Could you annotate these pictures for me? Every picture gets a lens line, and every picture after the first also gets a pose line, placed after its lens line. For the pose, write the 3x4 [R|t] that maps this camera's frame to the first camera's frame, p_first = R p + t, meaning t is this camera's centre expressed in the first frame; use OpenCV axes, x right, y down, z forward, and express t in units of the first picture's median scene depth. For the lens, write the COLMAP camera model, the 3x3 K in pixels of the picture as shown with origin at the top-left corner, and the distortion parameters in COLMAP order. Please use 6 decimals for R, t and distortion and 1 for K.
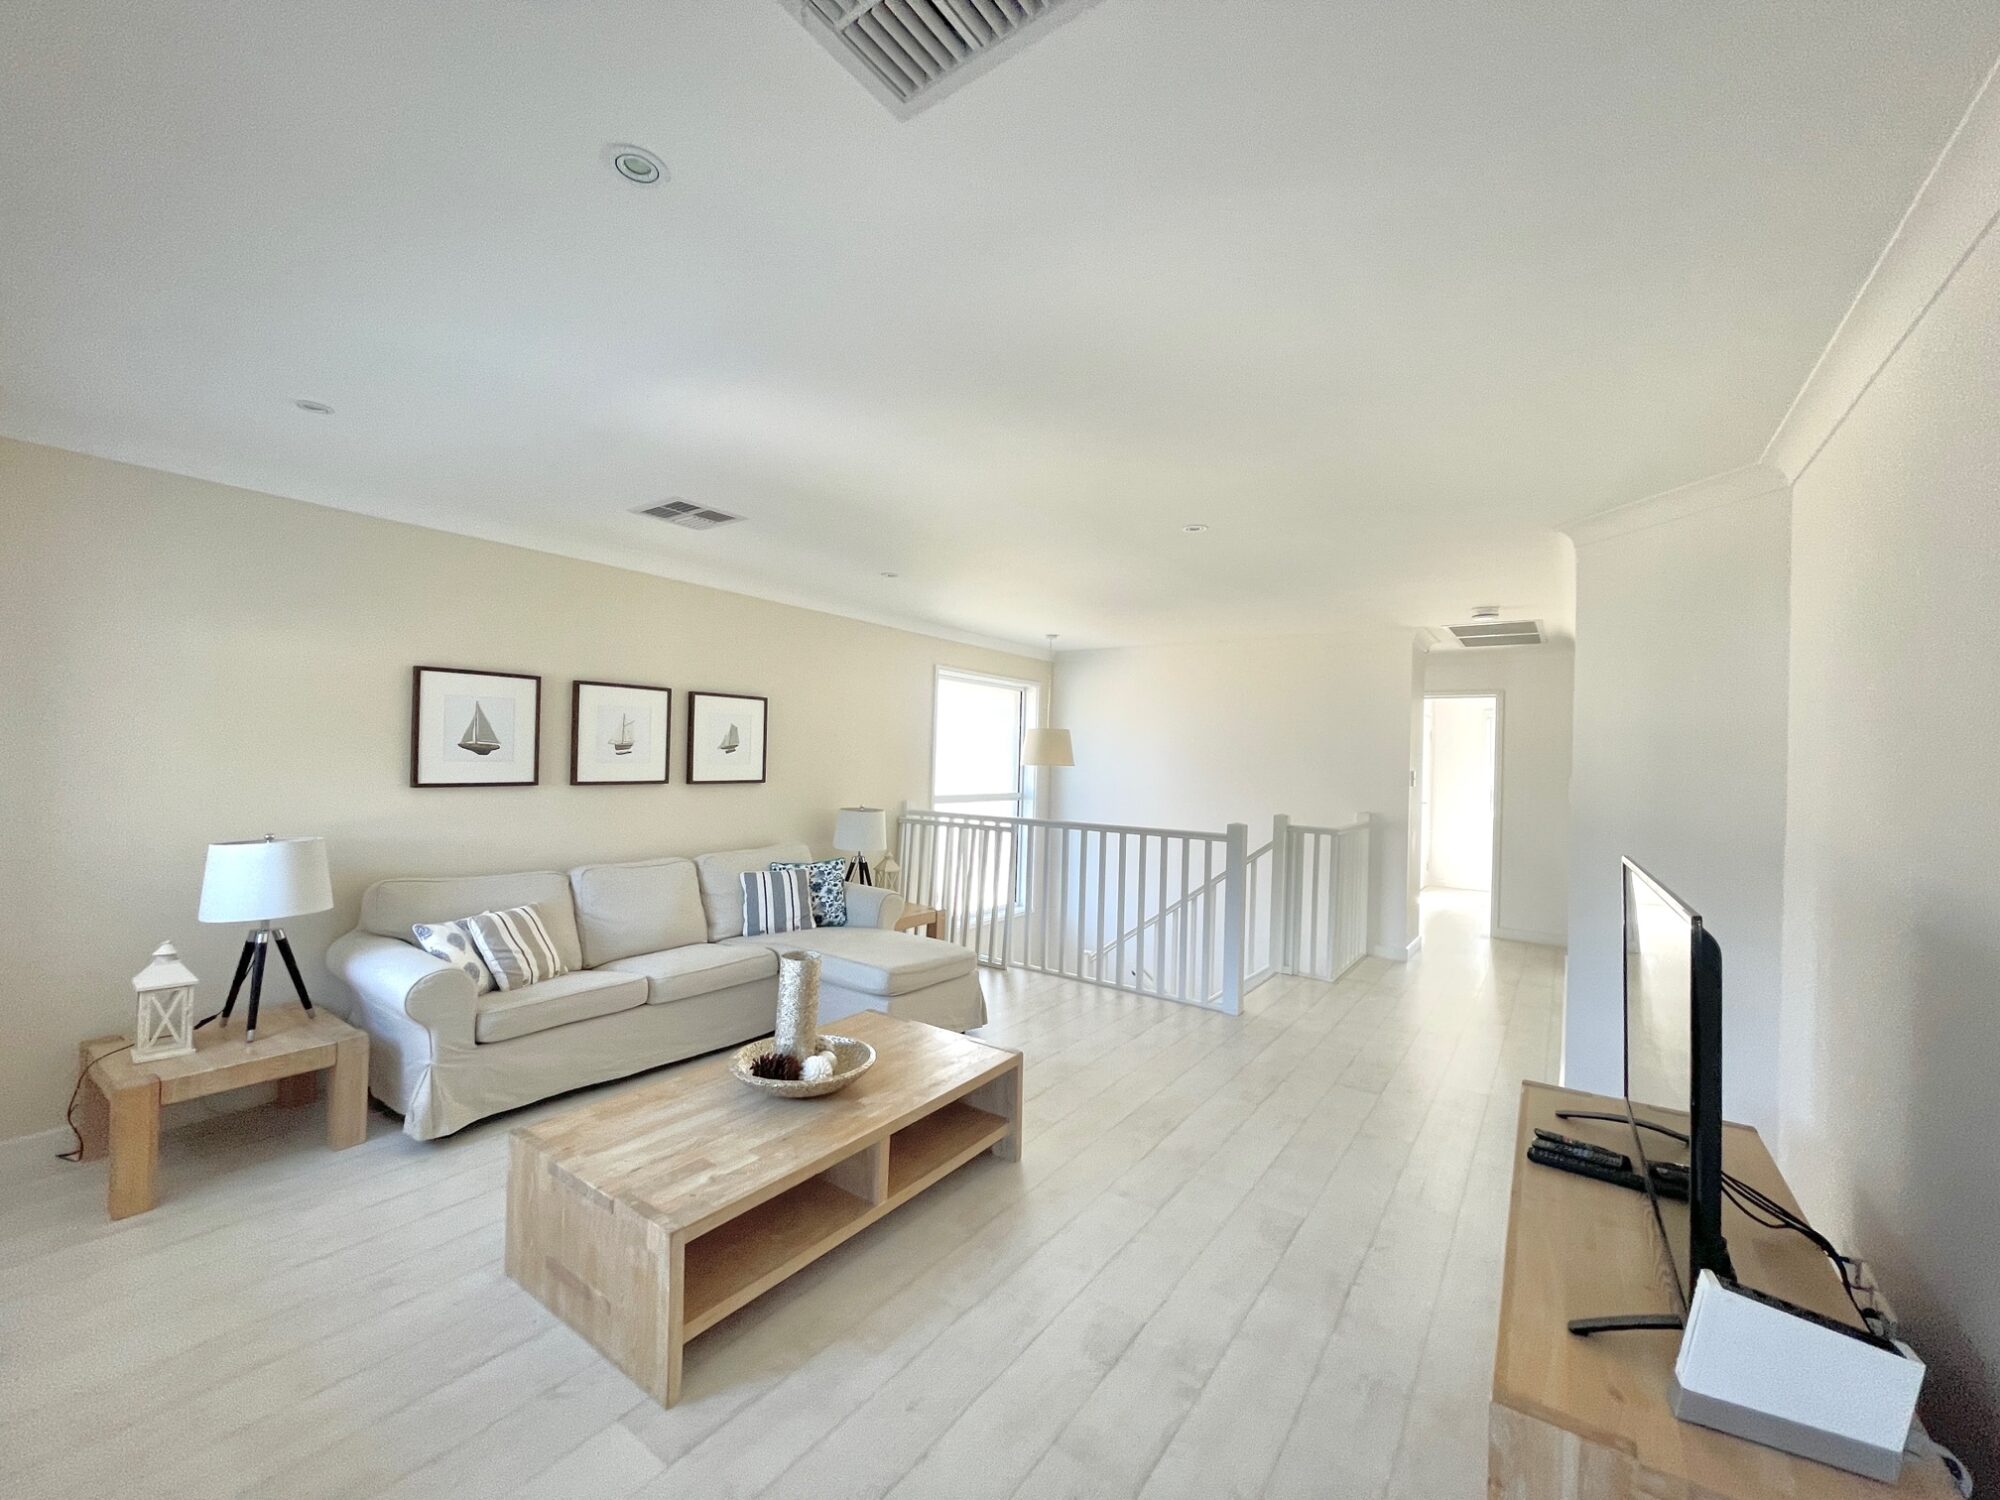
lens RADIAL K [[805.3, 0, 994.4], [0, 805.3, 753.5], [0, 0, 1]] dist [-0.001135, -0.000490]
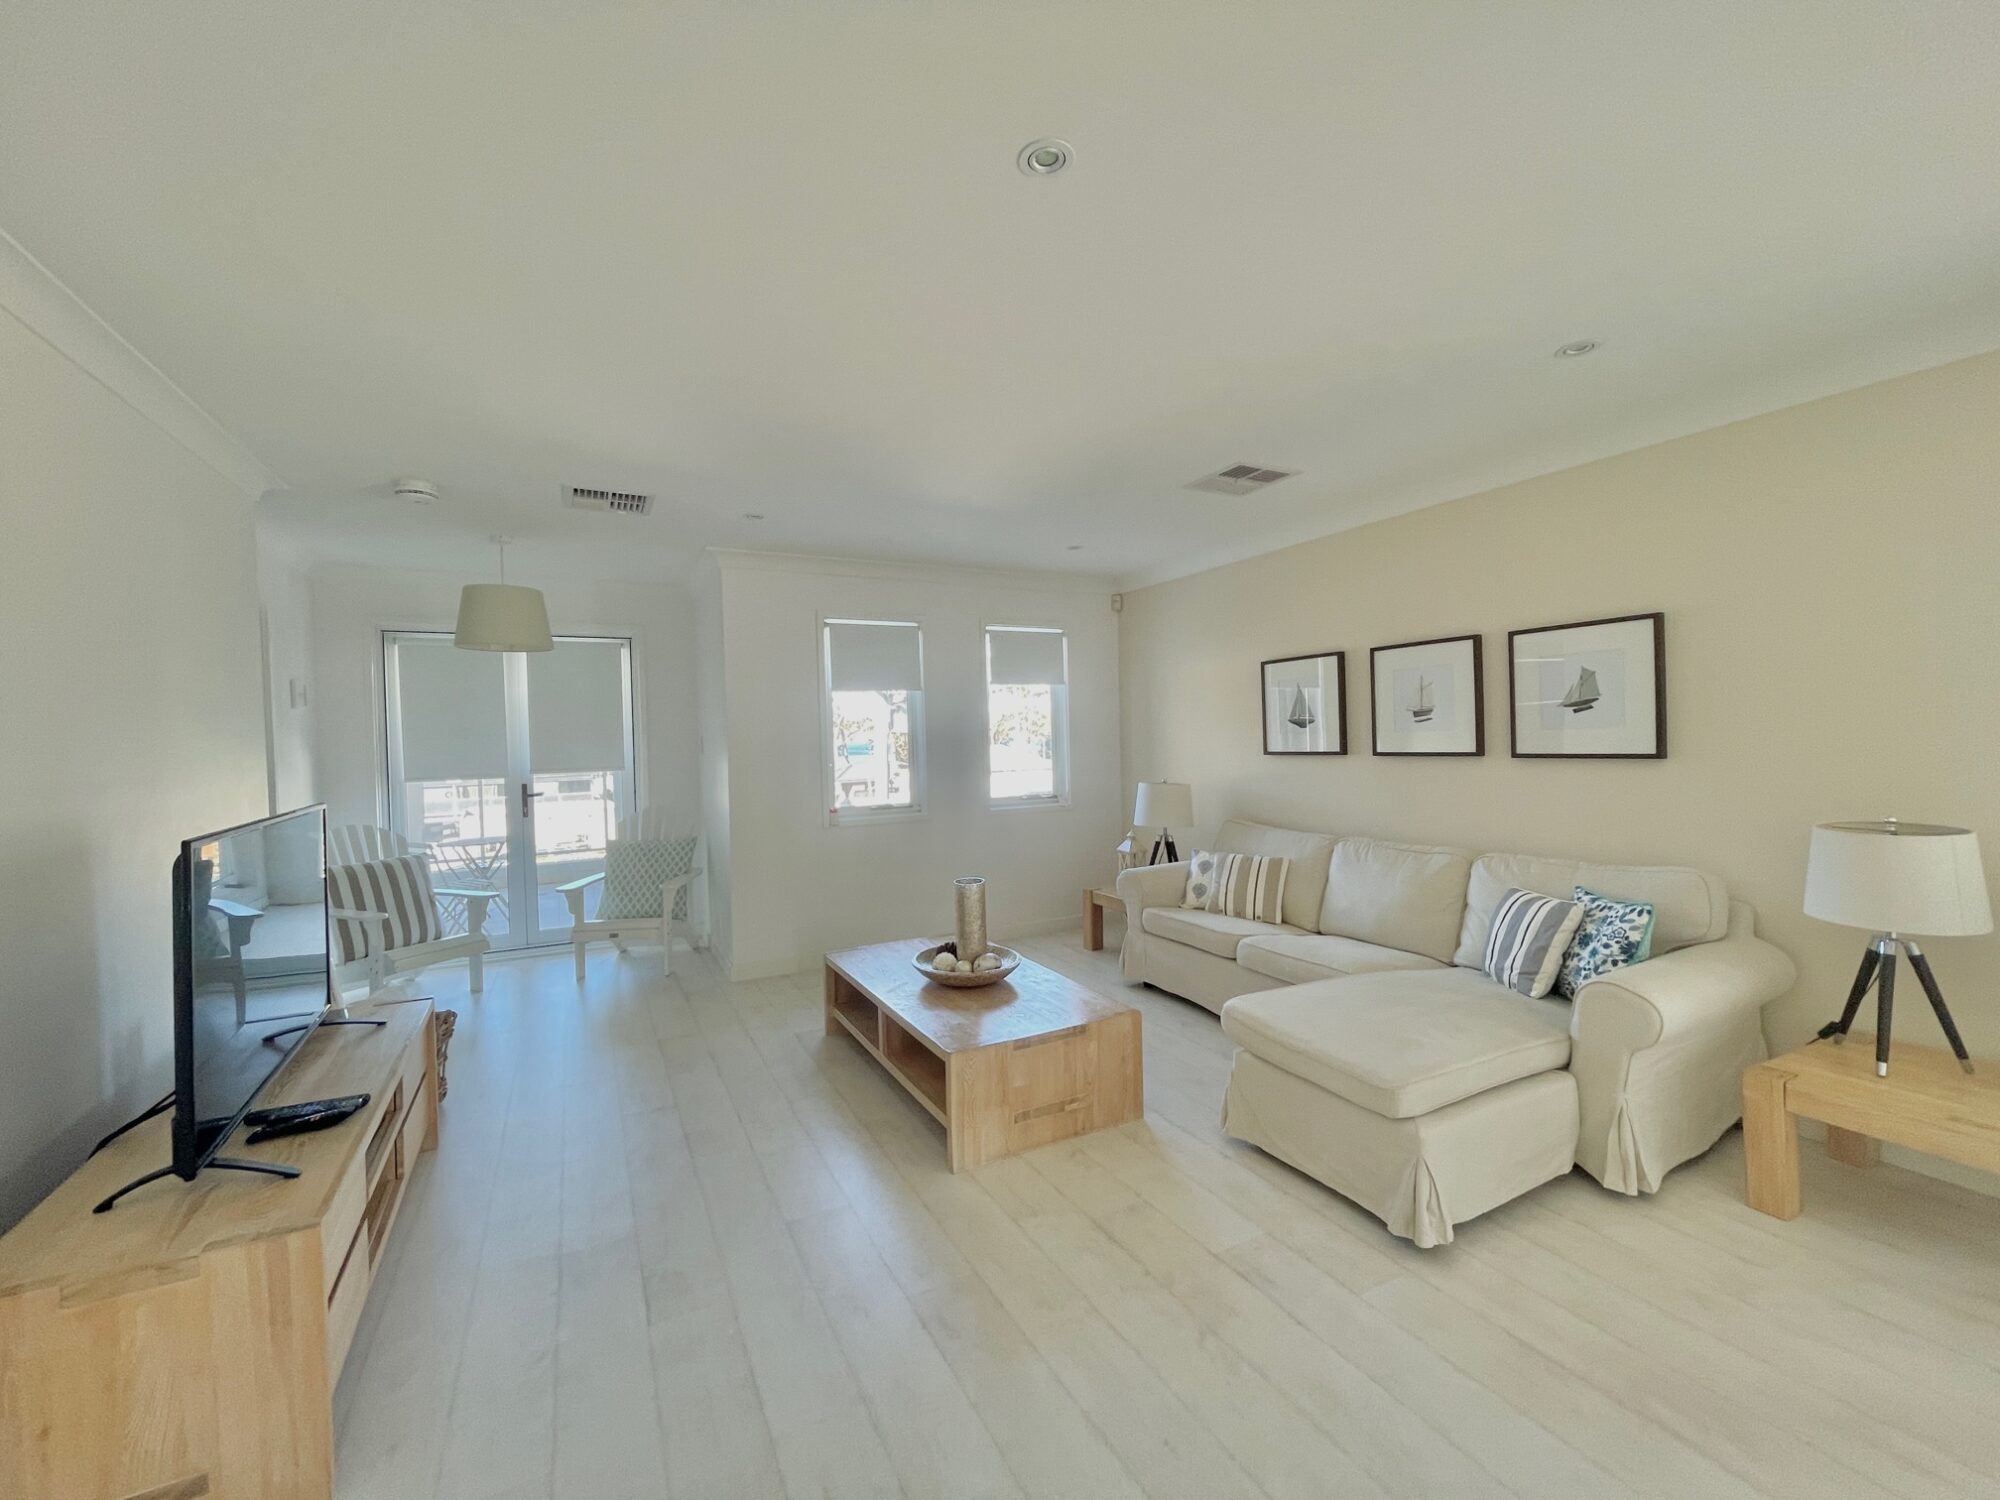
lens RADIAL K [[805.3, 0, 993.0], [0, 805.3, 741.7], [0, 0, 1]] dist [-0.001135, -0.000490]
pose [[-0.444497, -0.019519, -0.895568, 0.527336], [0.006043, 0.999674, -0.024787, 0.041184], [0.895760, -0.016429, -0.444235, 0.966249]]
